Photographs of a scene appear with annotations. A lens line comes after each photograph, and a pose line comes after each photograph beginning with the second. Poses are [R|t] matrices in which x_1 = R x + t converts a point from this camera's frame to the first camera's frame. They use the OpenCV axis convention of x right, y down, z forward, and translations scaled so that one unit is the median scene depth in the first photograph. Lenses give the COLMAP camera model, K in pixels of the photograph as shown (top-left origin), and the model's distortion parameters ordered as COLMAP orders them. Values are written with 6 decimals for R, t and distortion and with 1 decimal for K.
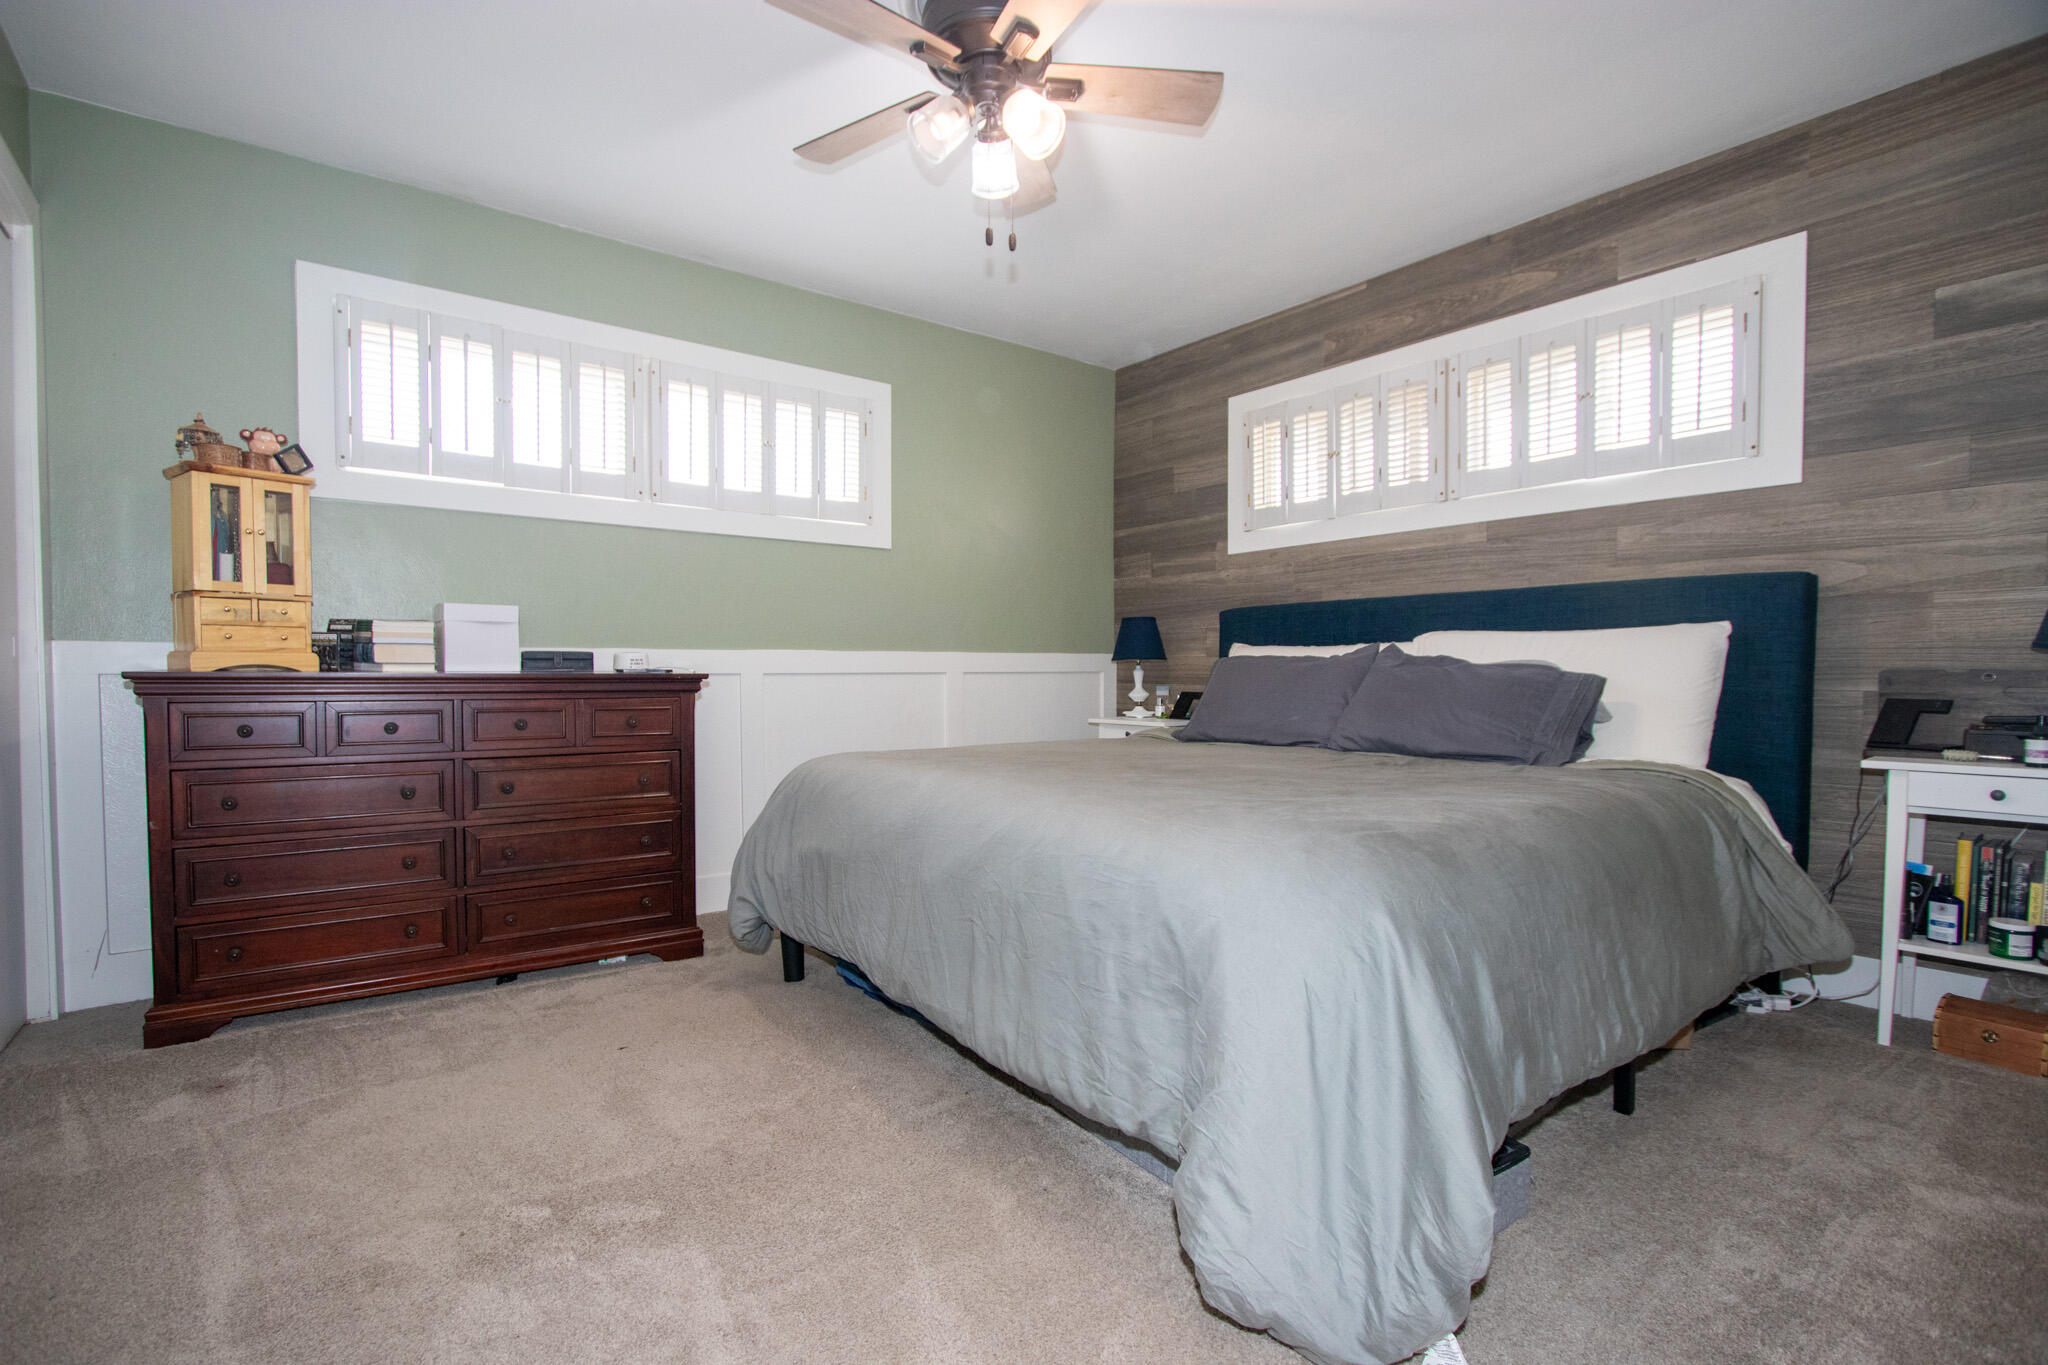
lens RADIAL K [[941.7, 0, 1003.2], [0, 941.7, 703.3], [0, 0, 1]] dist [-0.012043, 0.000174]
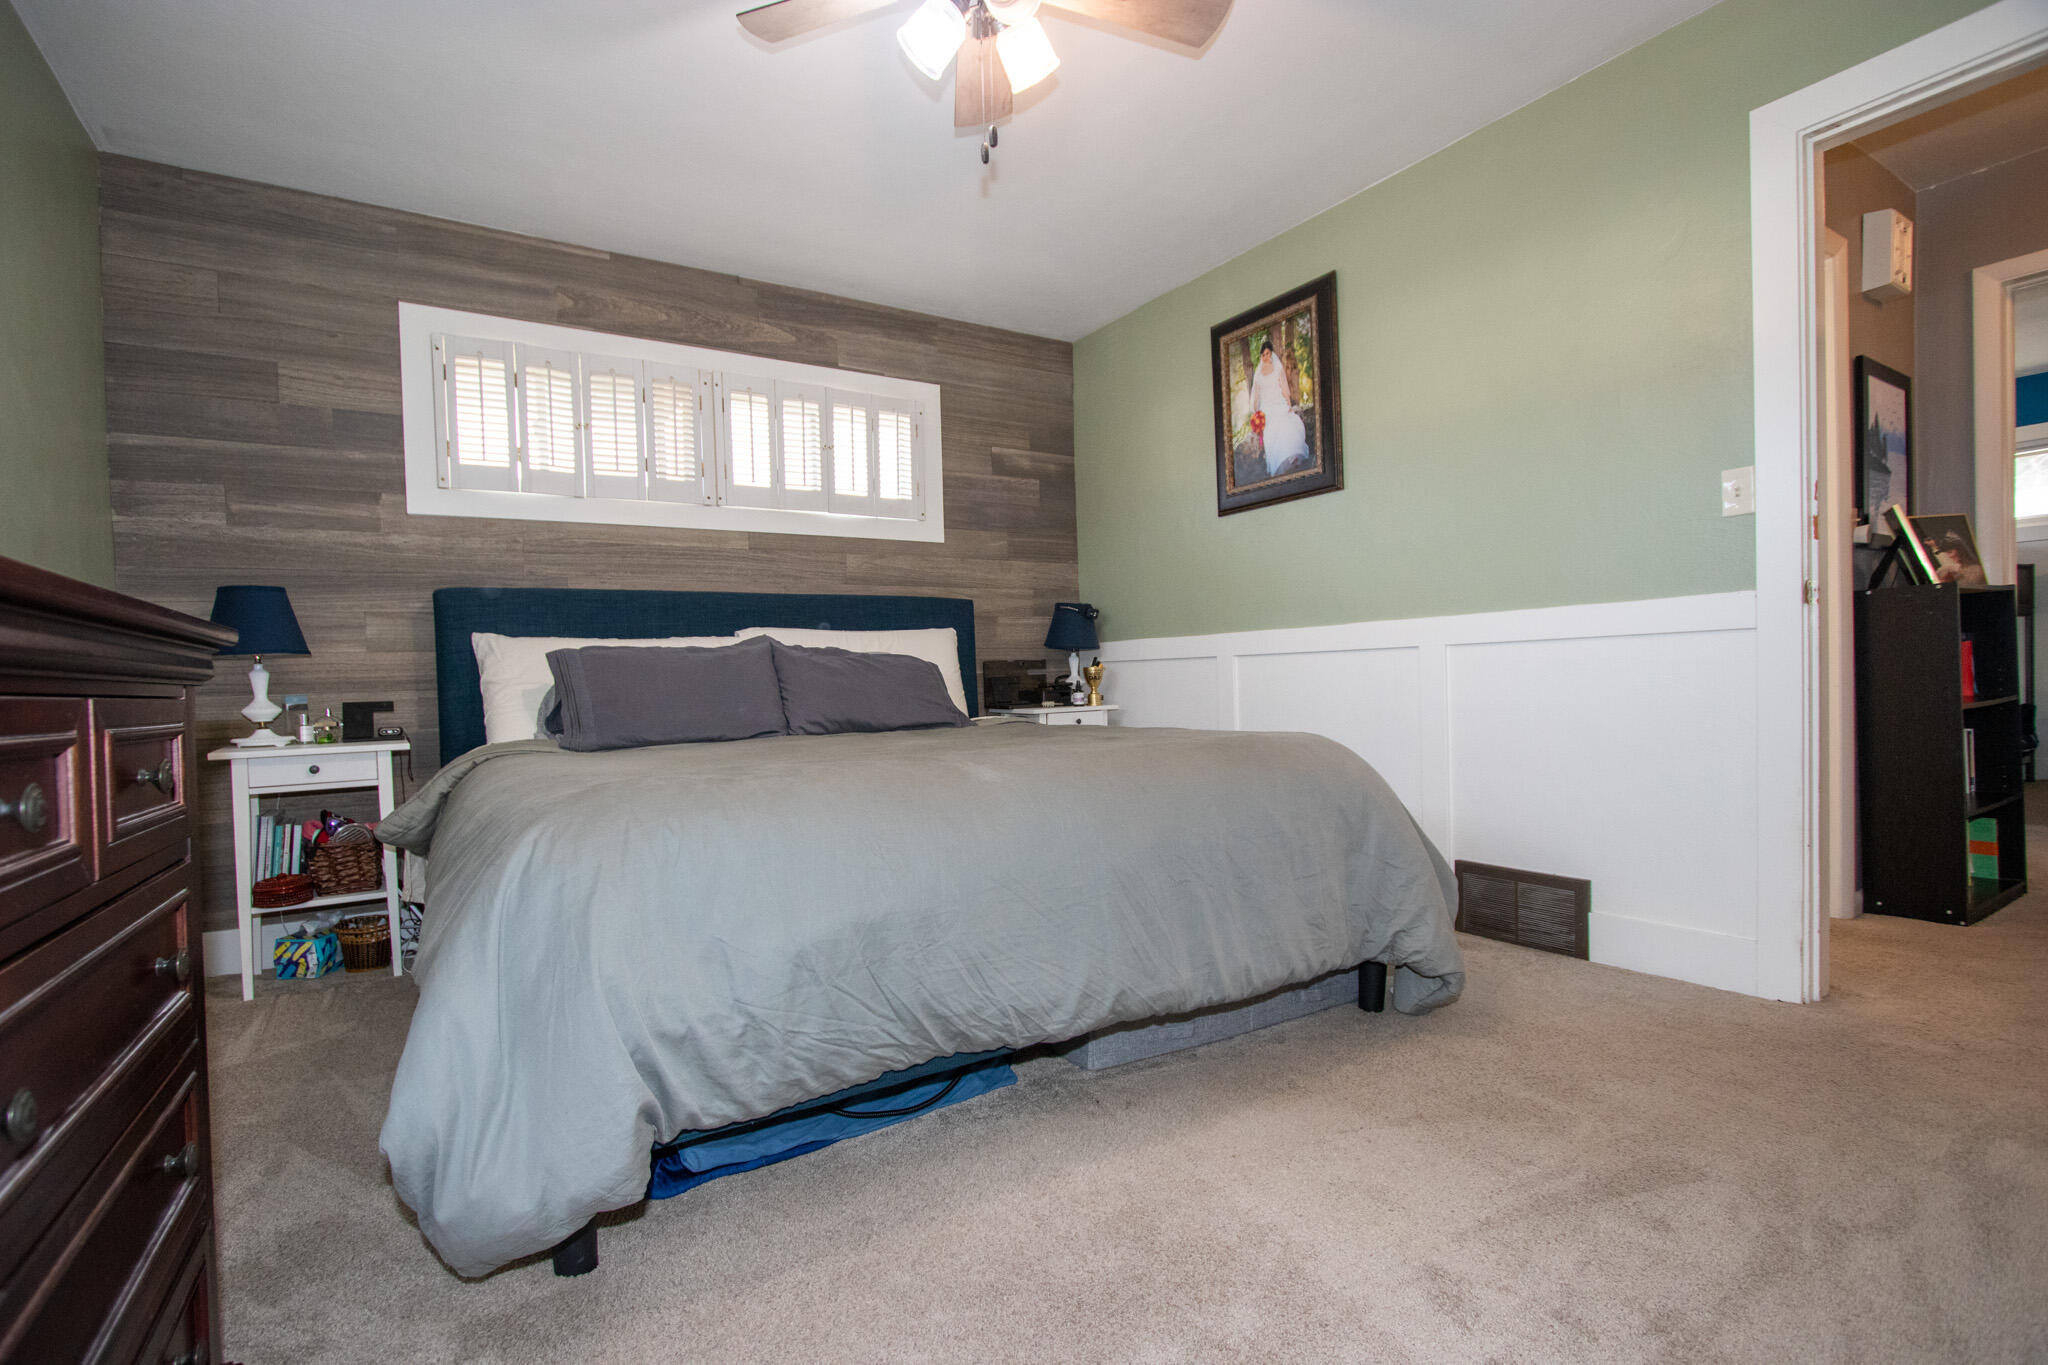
lens RADIAL K [[941.7, 0, 1003.2], [0, 941.7, 703.3], [0, 0, 1]] dist [-0.012043, 0.000174]
pose [[0.089582, -0.025602, 0.995650, -0.532403], [0.064239, 0.997737, 0.019876, 0.006643], [-0.993906, 0.062179, 0.091024, 0.561595]]
